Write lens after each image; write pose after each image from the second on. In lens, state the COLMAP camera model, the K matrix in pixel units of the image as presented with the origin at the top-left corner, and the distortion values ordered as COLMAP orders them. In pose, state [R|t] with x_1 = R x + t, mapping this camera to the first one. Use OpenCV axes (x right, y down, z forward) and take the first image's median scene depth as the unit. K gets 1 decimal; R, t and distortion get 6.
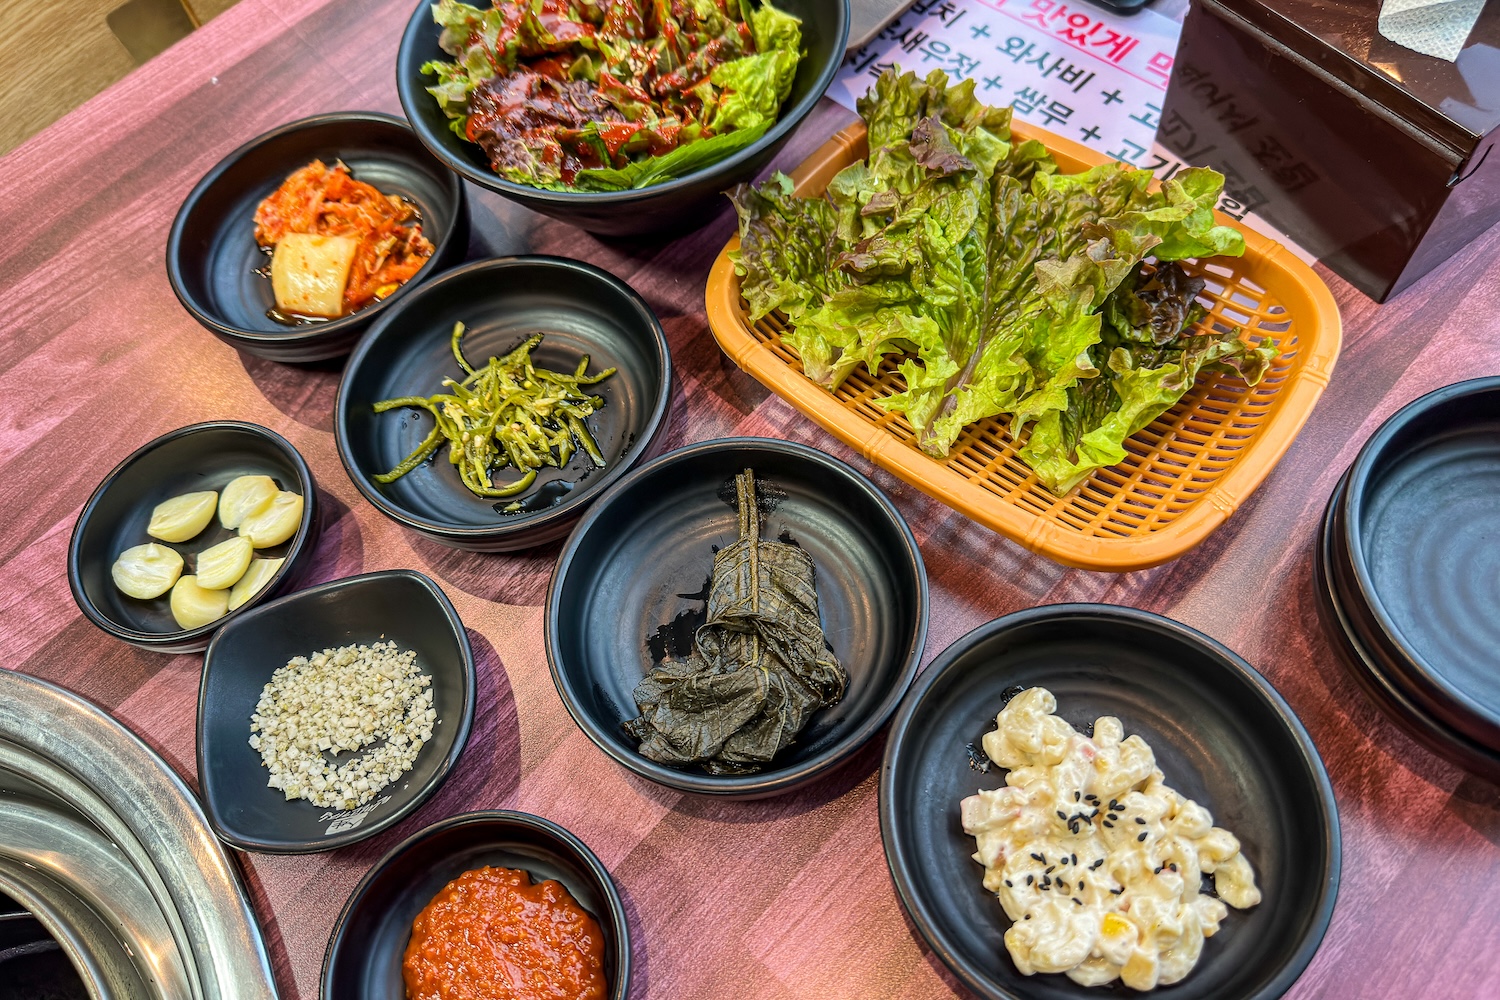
lens RADIAL K [[1026.7, 0, 747.4], [0, 1026.7, 533.3], [0, 0, 1]] dist [0.105382, -0.162372]
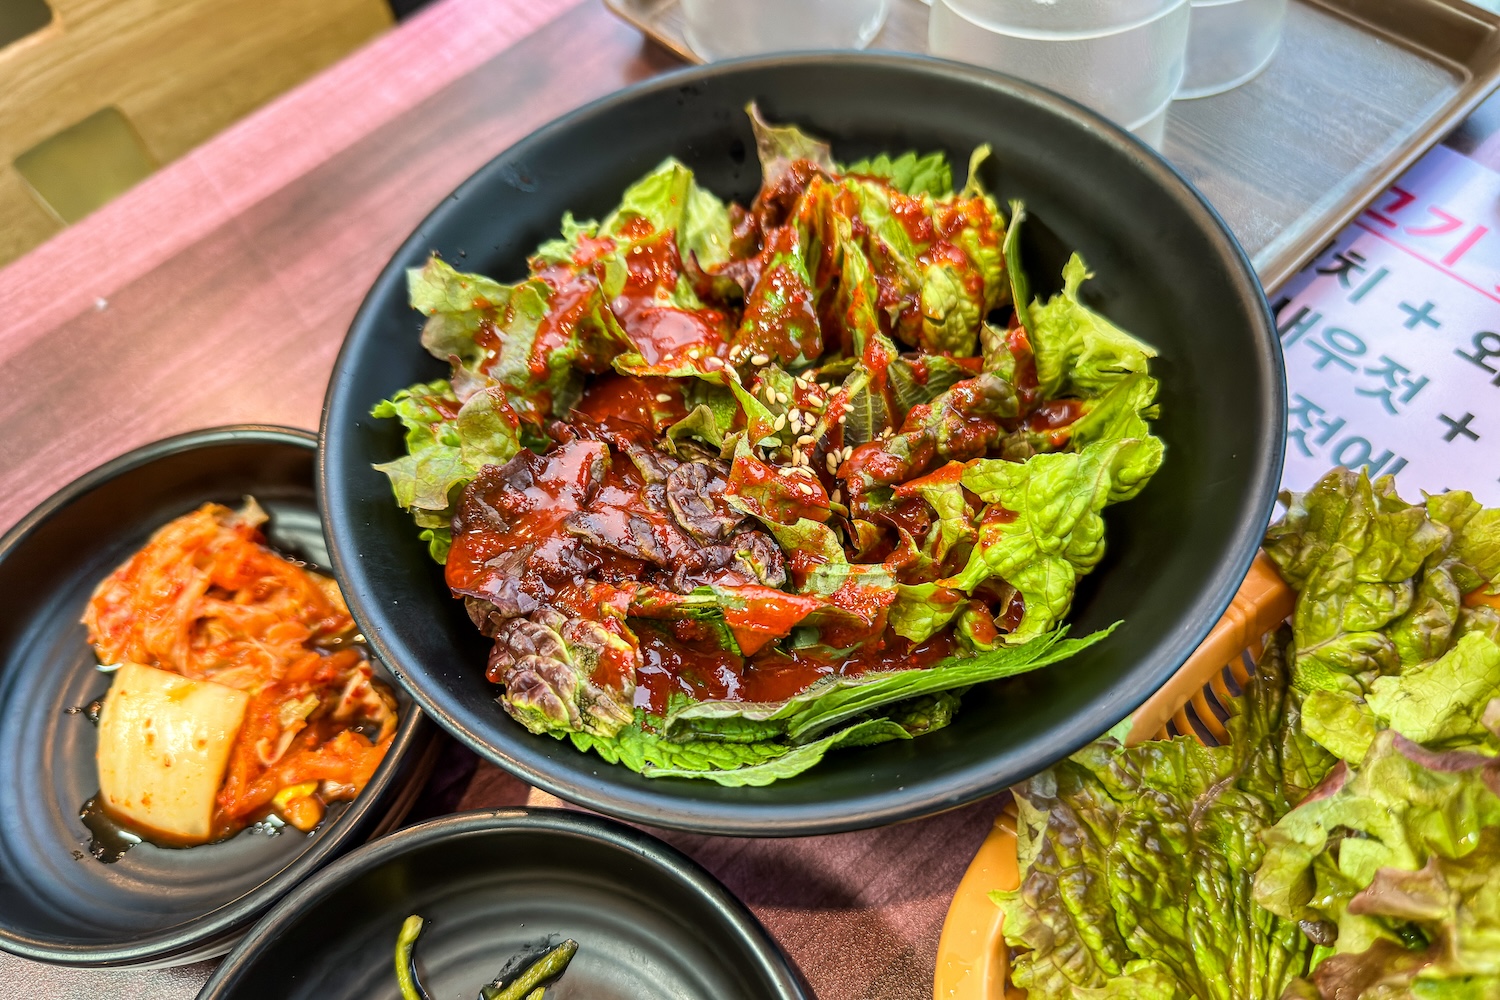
lens RADIAL K [[1059.3, 0, 758.2], [0, 1059.3, 573.8], [0, 0, 1]] dist [0.028603, -0.060051]
pose [[0.996583, 0.063106, -0.053291, -0.101550], [-0.063250, 0.997997, -0.001006, -0.394832], [0.053121, 0.004373, 0.998578, 0.524276]]
